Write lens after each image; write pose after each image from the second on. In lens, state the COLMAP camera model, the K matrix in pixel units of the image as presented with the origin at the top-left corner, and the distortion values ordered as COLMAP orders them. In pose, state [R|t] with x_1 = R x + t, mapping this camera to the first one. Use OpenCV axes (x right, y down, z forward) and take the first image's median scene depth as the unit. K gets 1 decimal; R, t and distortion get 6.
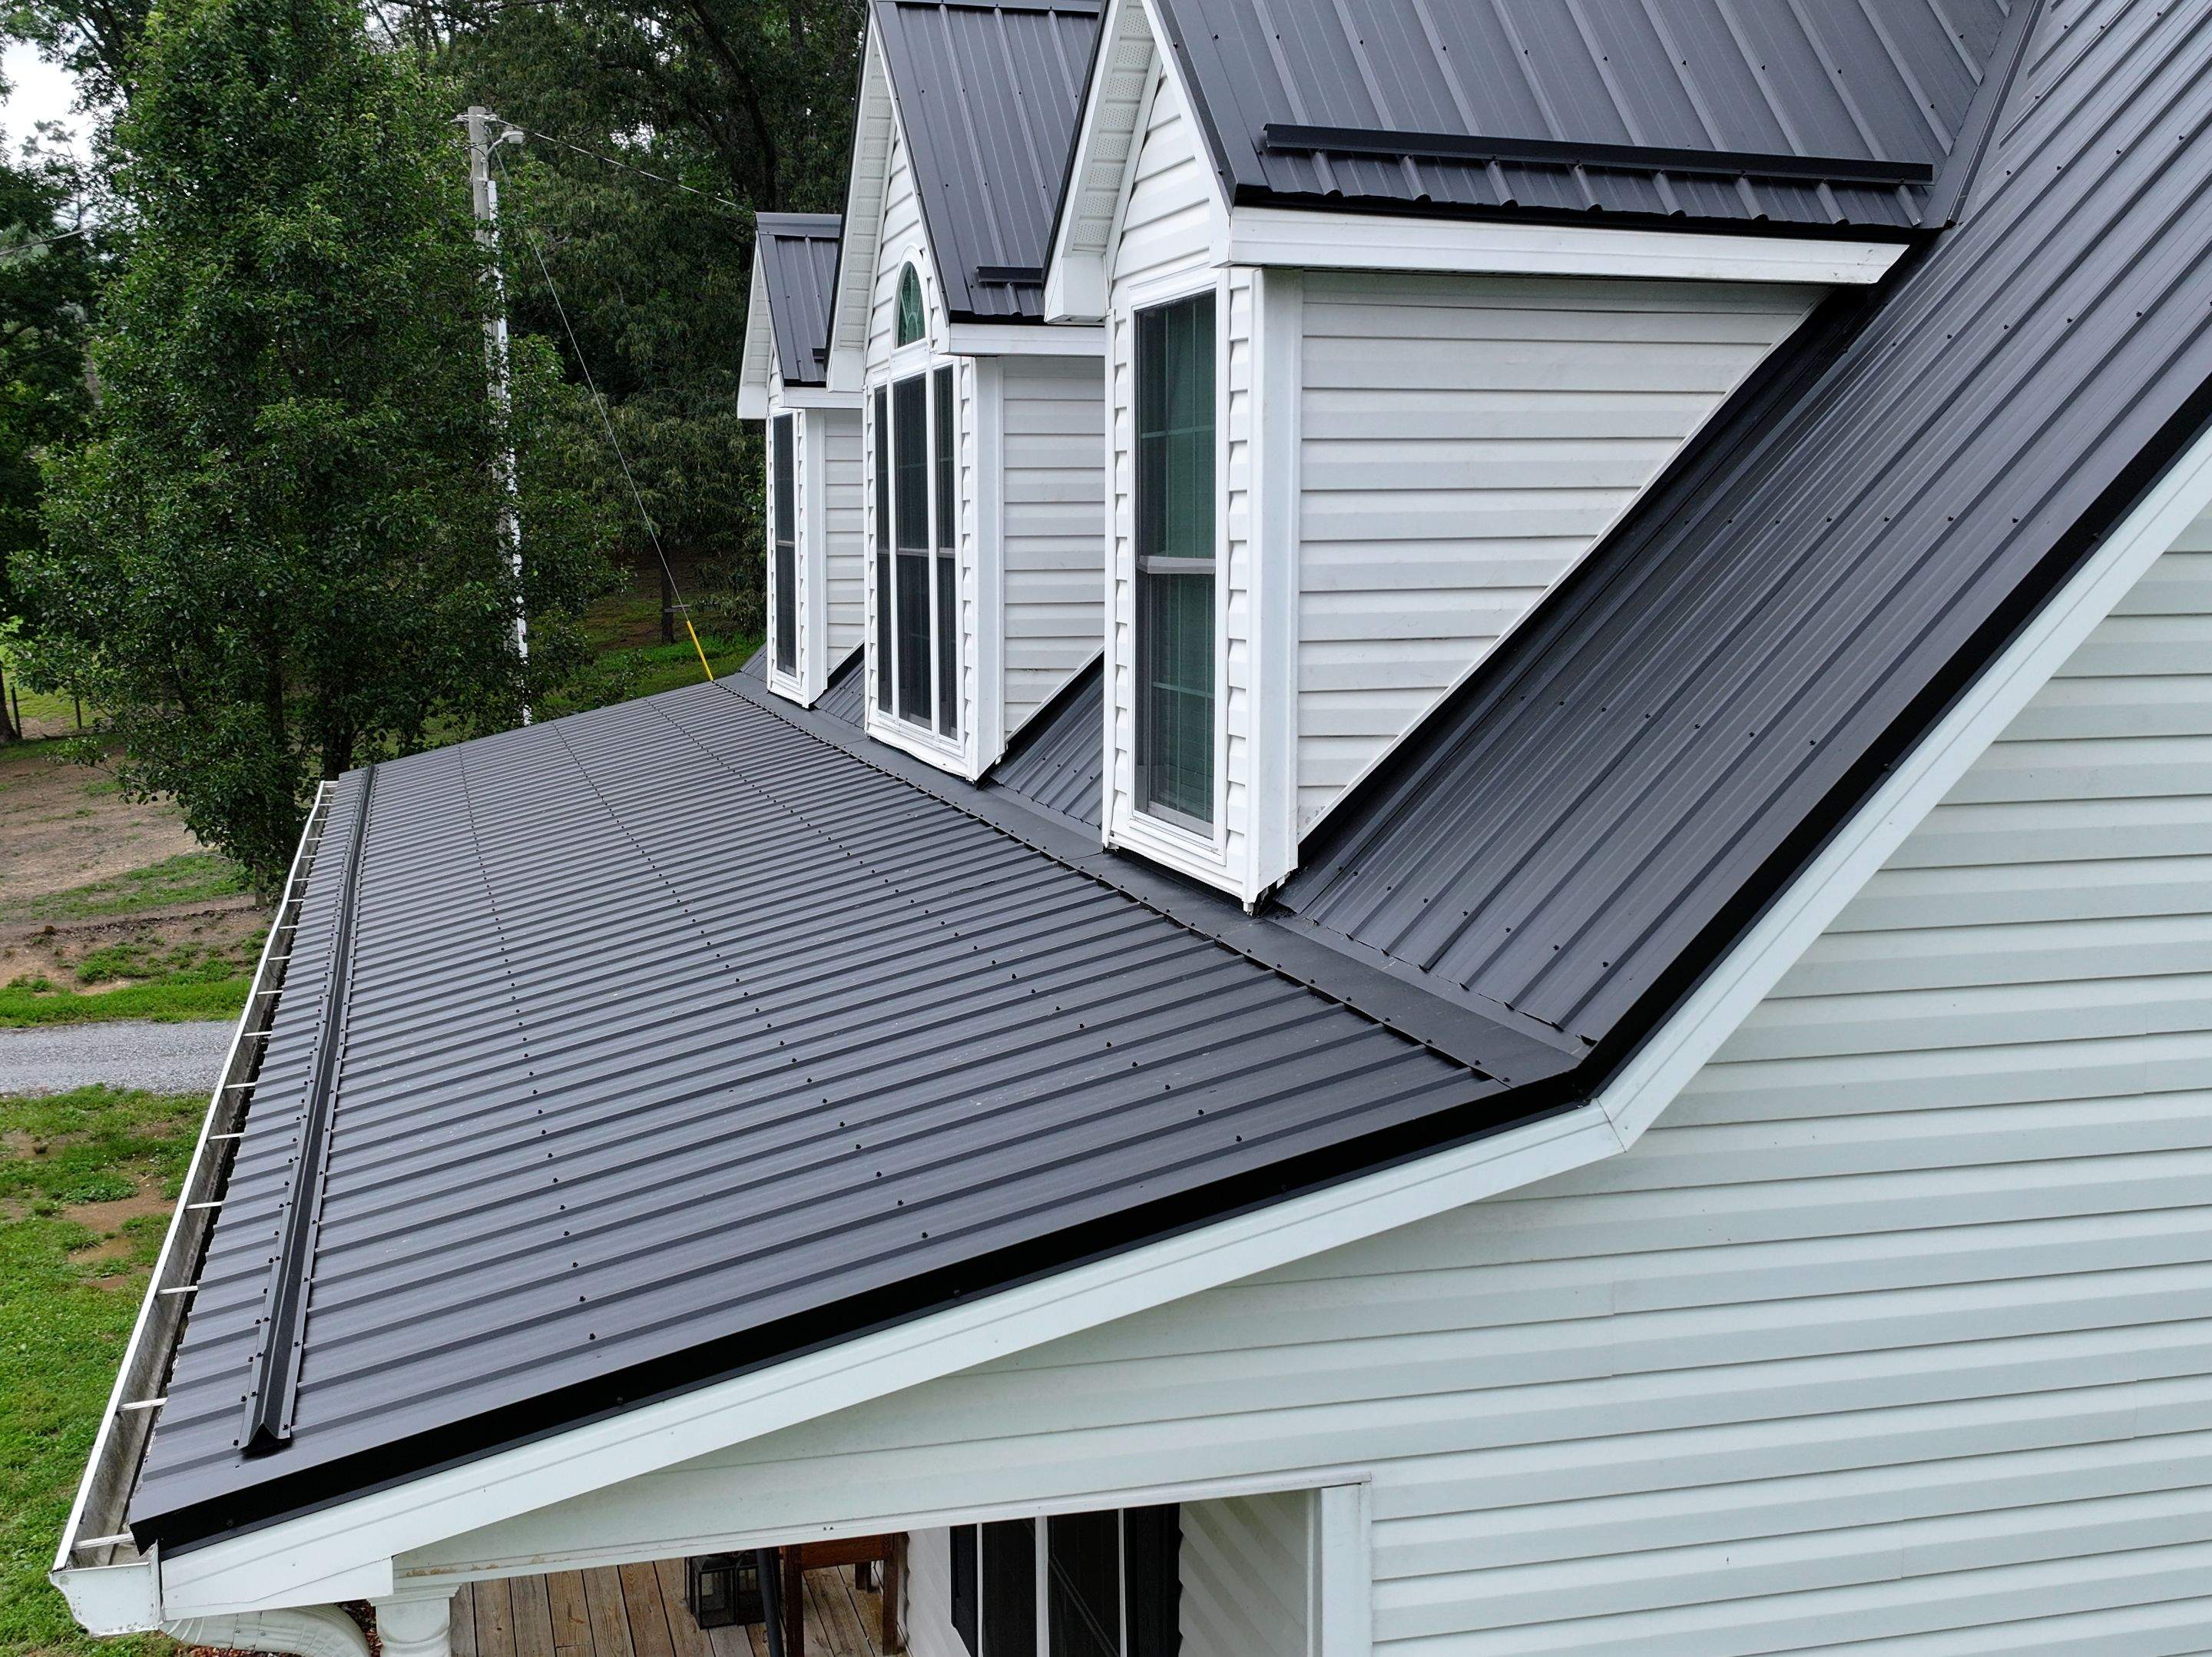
lens RADIAL K [[2541.6, 0, 1097.5], [0, 2541.6, 857.6], [0, 0, 1]] dist [0.001452, 0.000000]
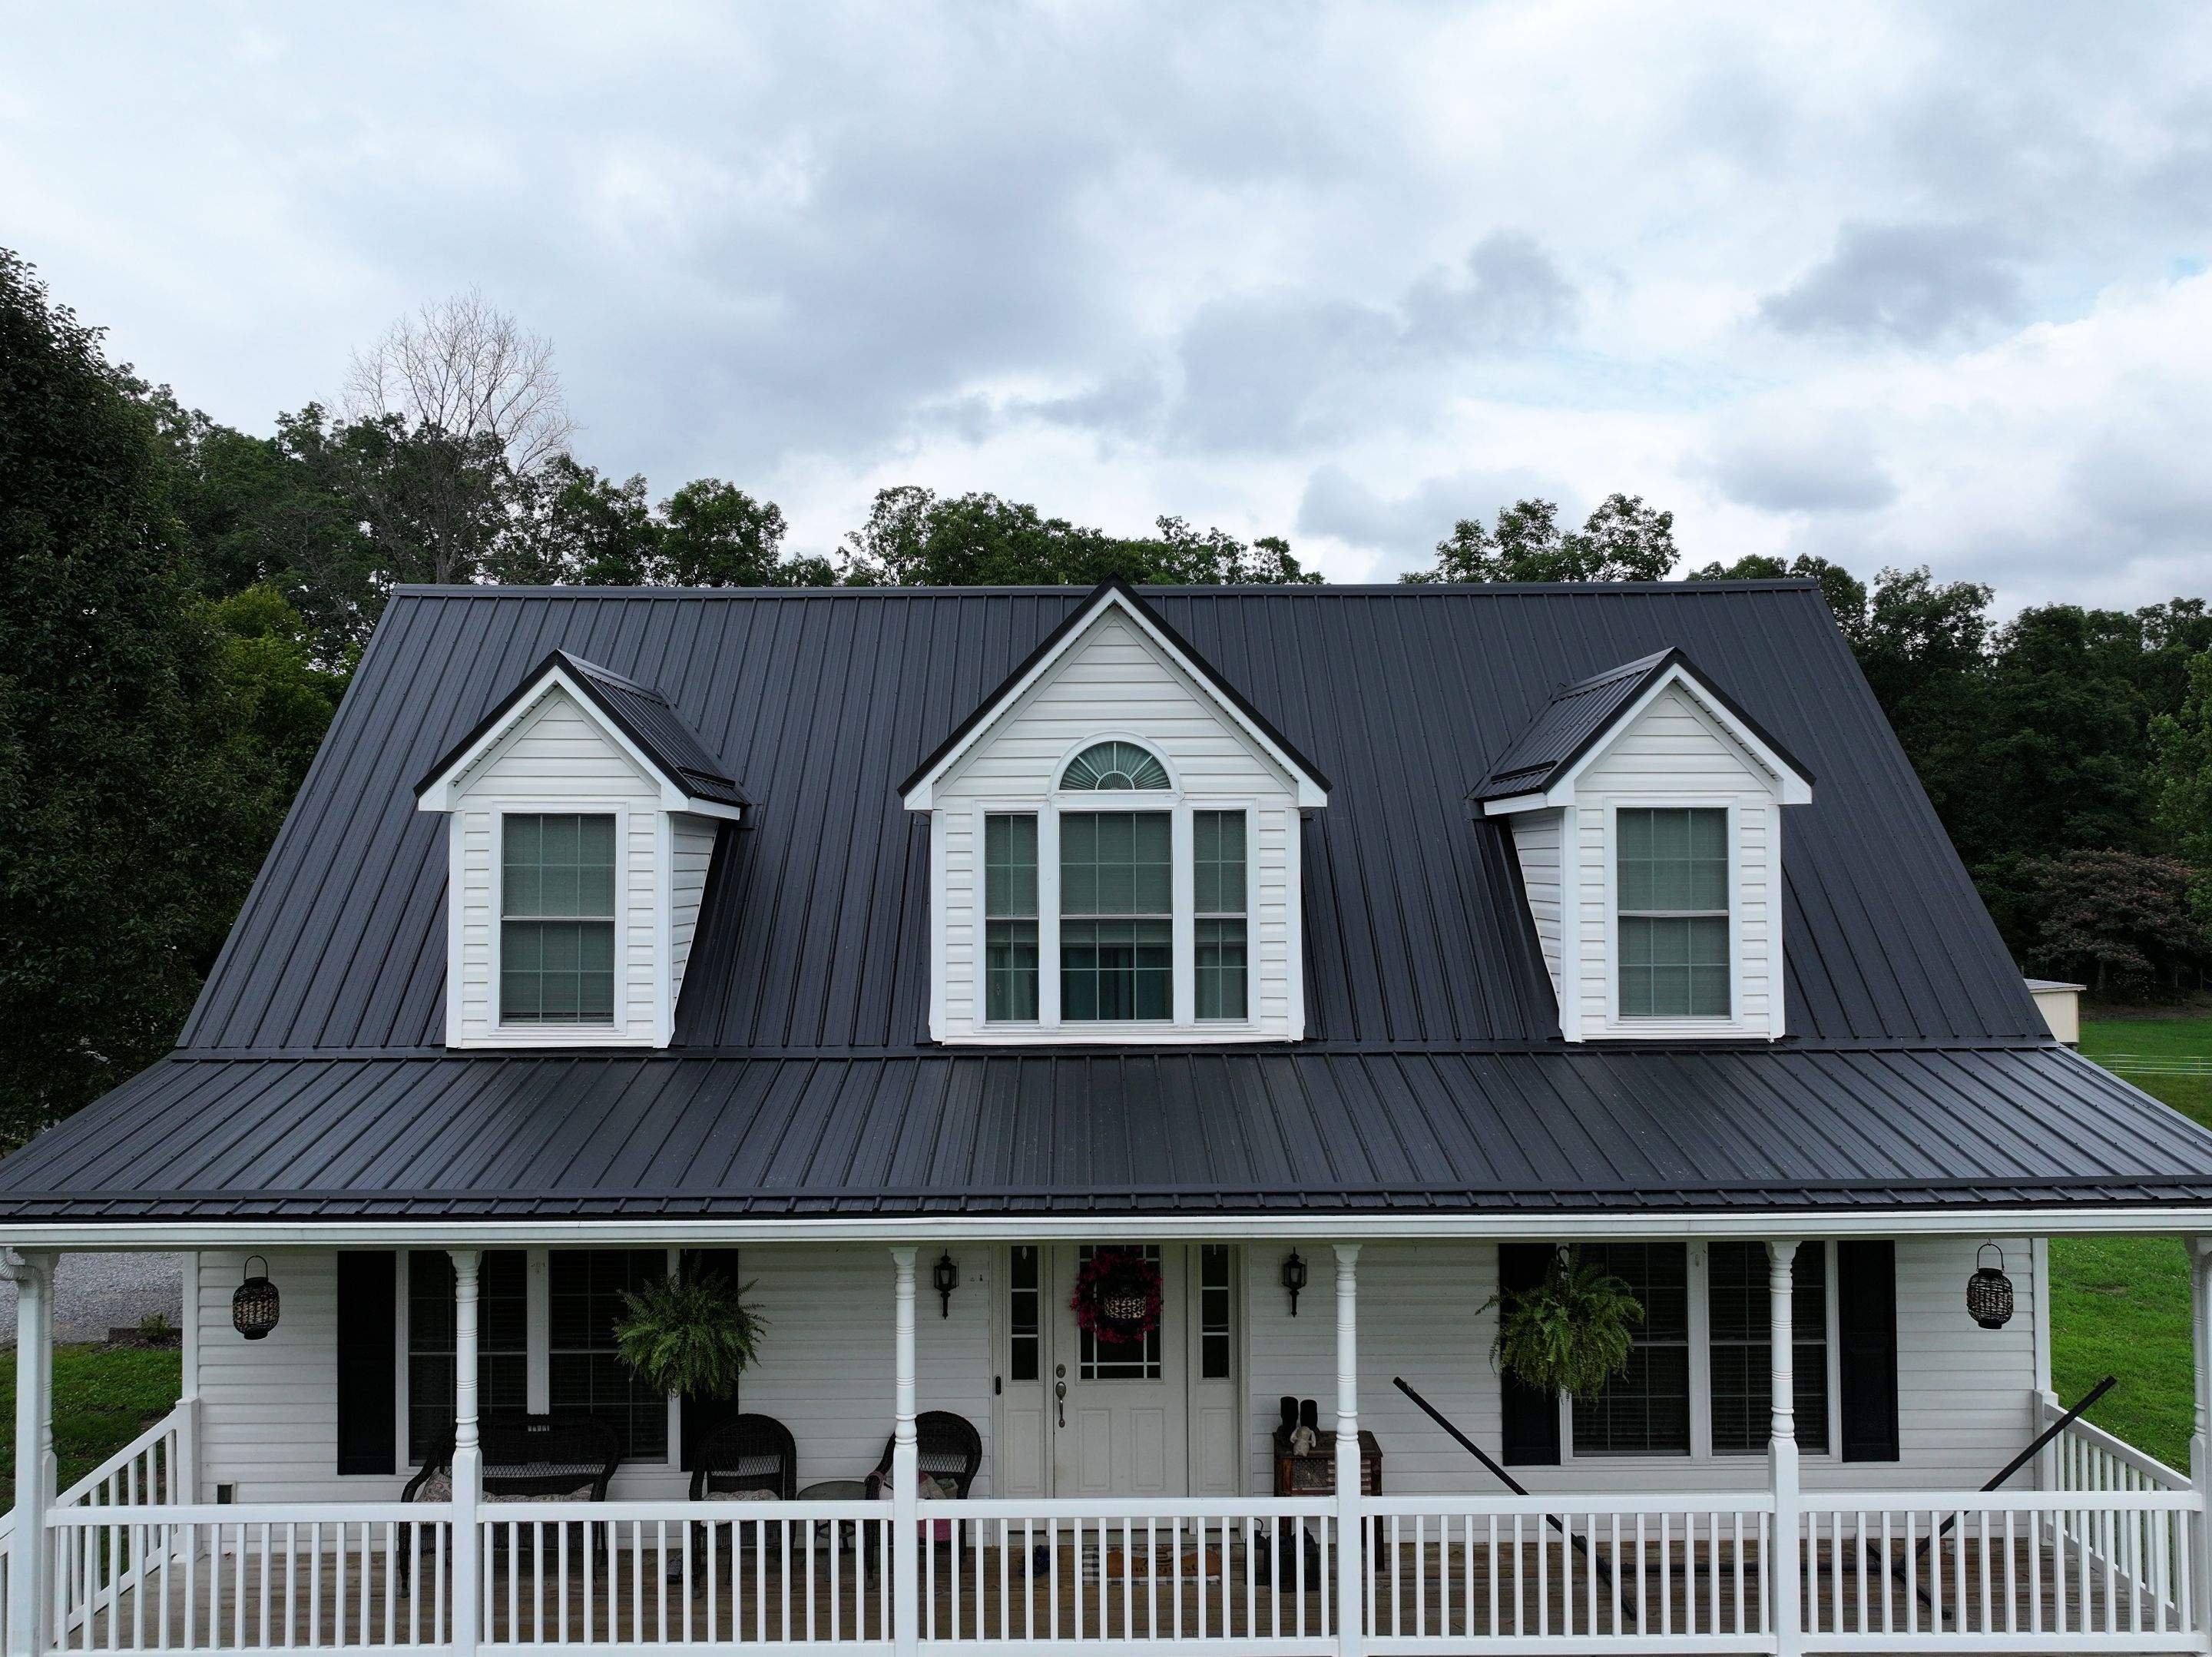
lens RADIAL K [[1760.6, 0, 1109.9], [0, 1760.6, 837.3], [0, 0, 1]] dist [0.000405, 0.012964]
pose [[0.249862, 0.022690, 0.968015, -1.783392], [0.130402, 0.989829, -0.056861, -0.164214], [-0.959460, 0.140439, 0.244362, 1.114538]]
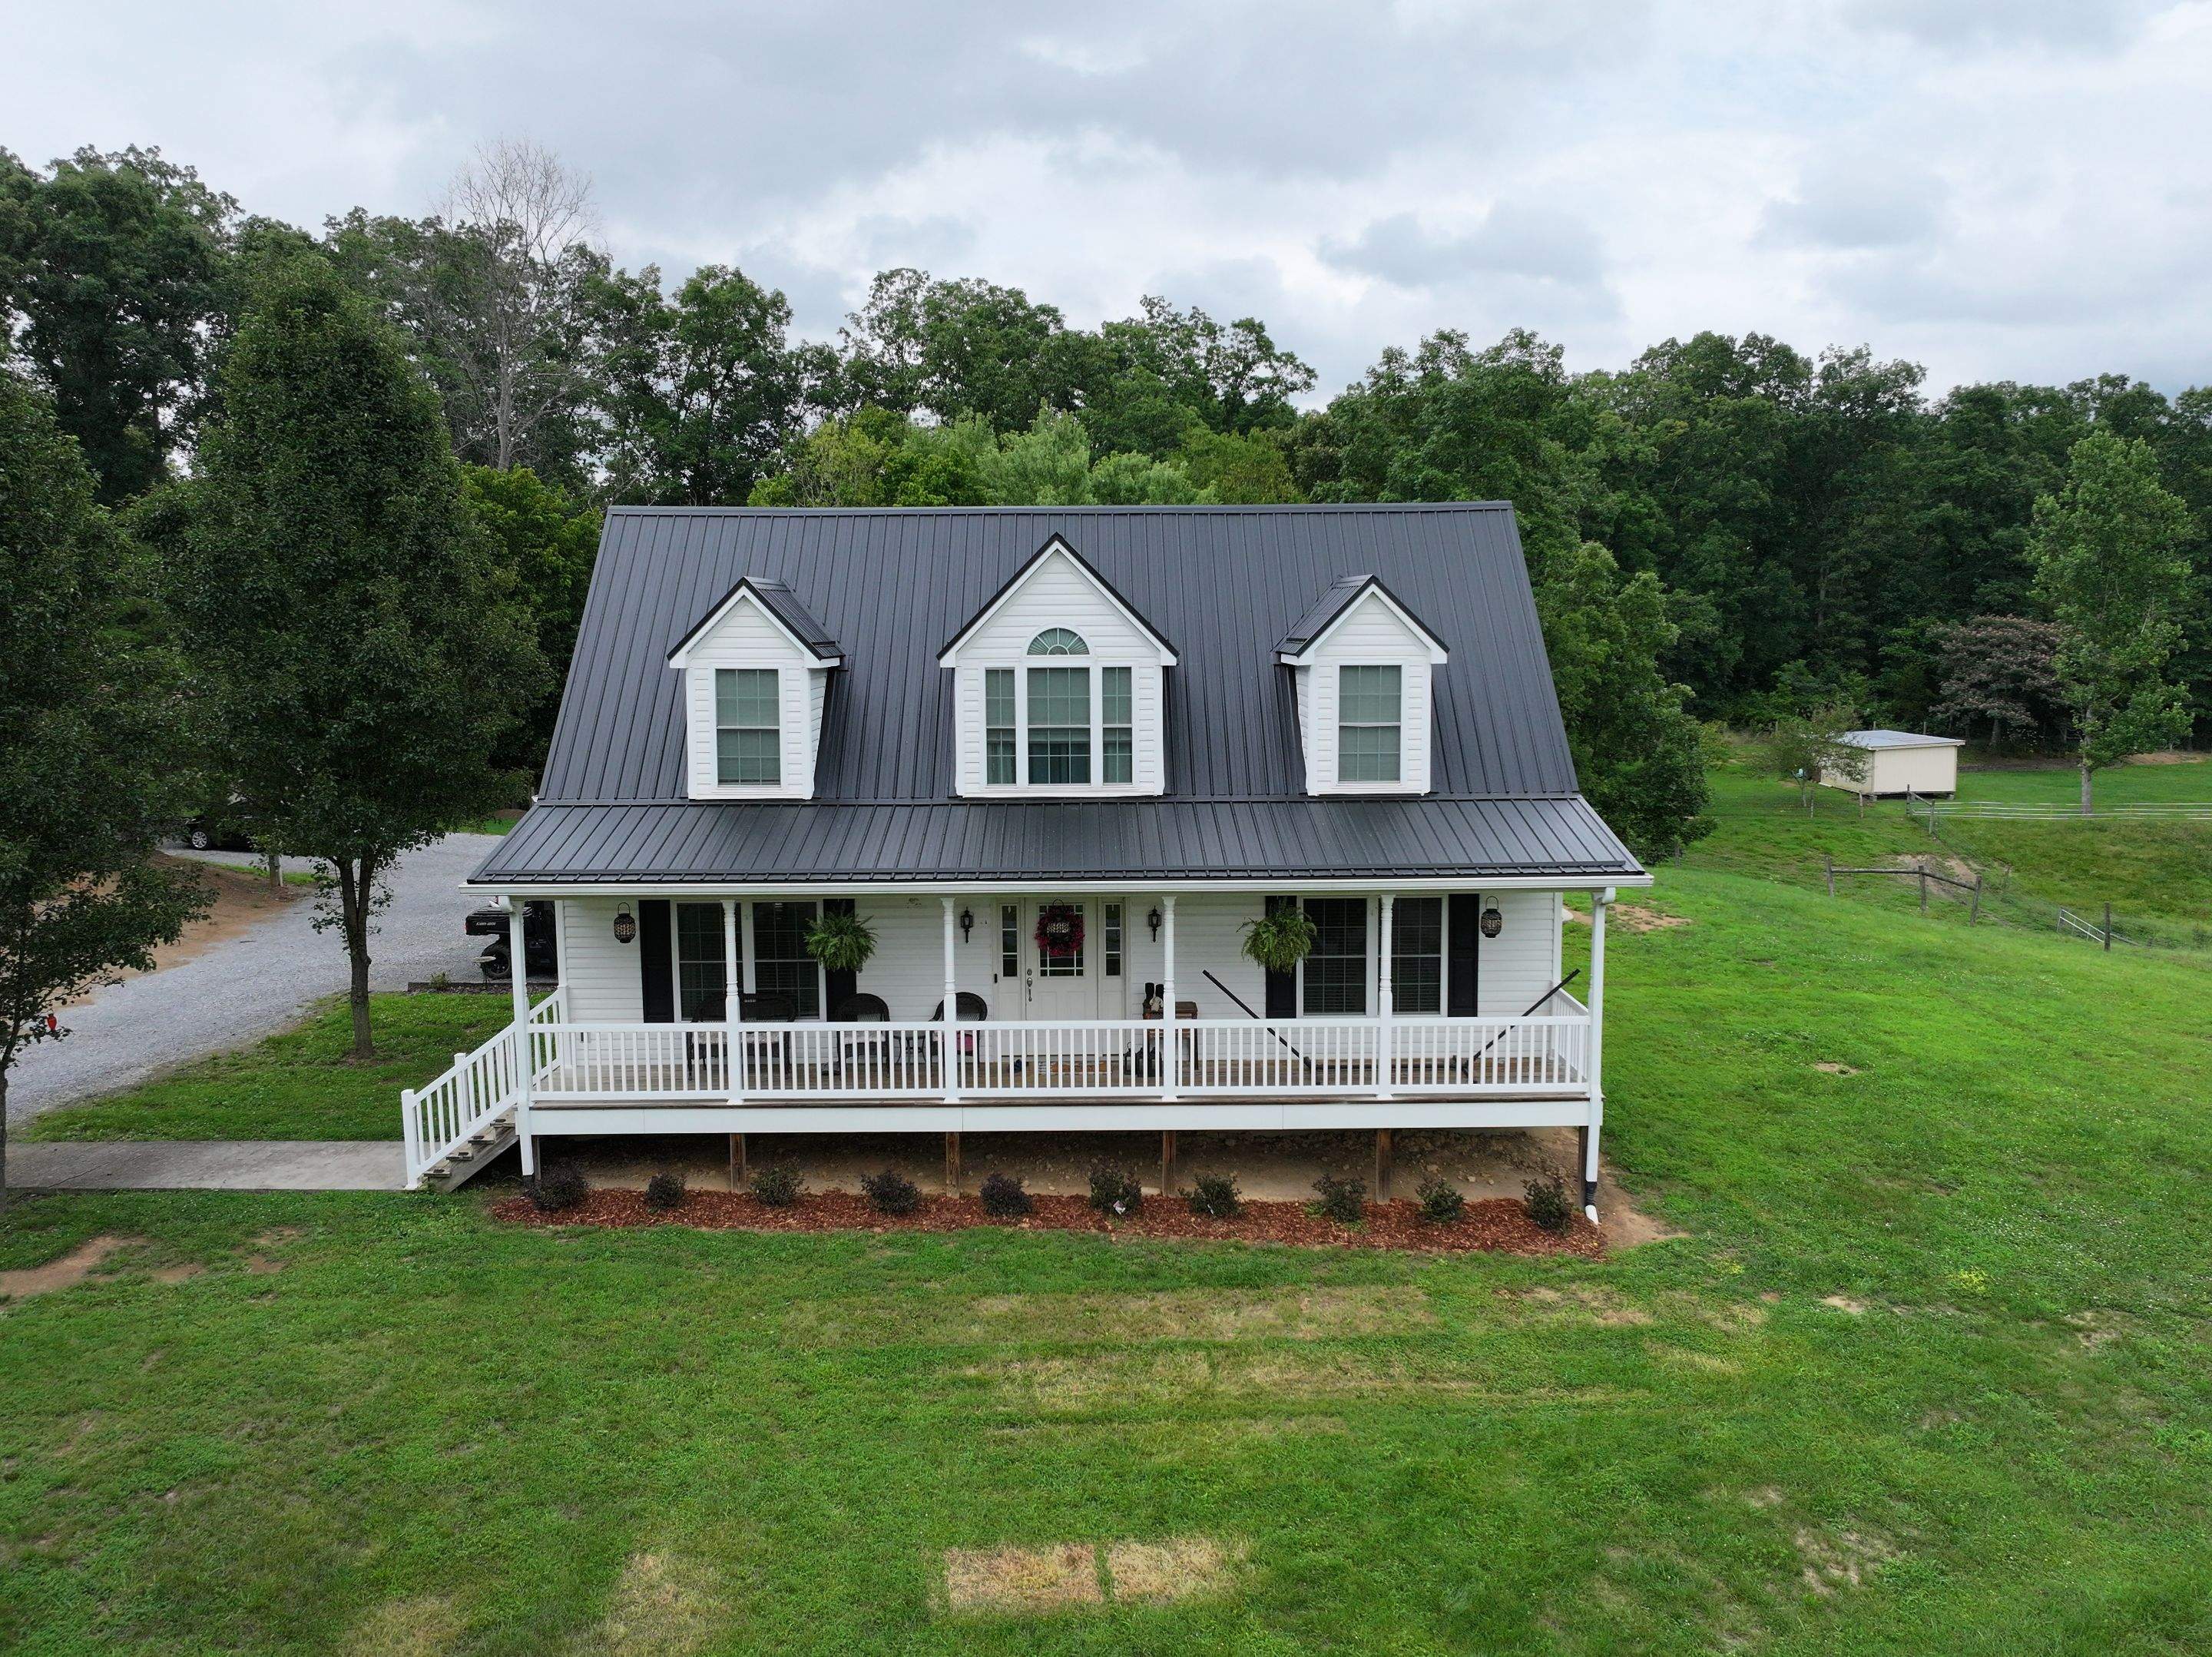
lens RADIAL K [[1760.6, 0, 1114.8], [0, 1760.6, 833.5], [0, 0, 1]] dist [0.000405, 0.012964]
pose [[0.245023, -0.112914, 0.962920, -3.083291], [0.130801, 0.987964, 0.082567, -0.240631], [-0.960653, 0.105720, 0.256844, 0.673424]]
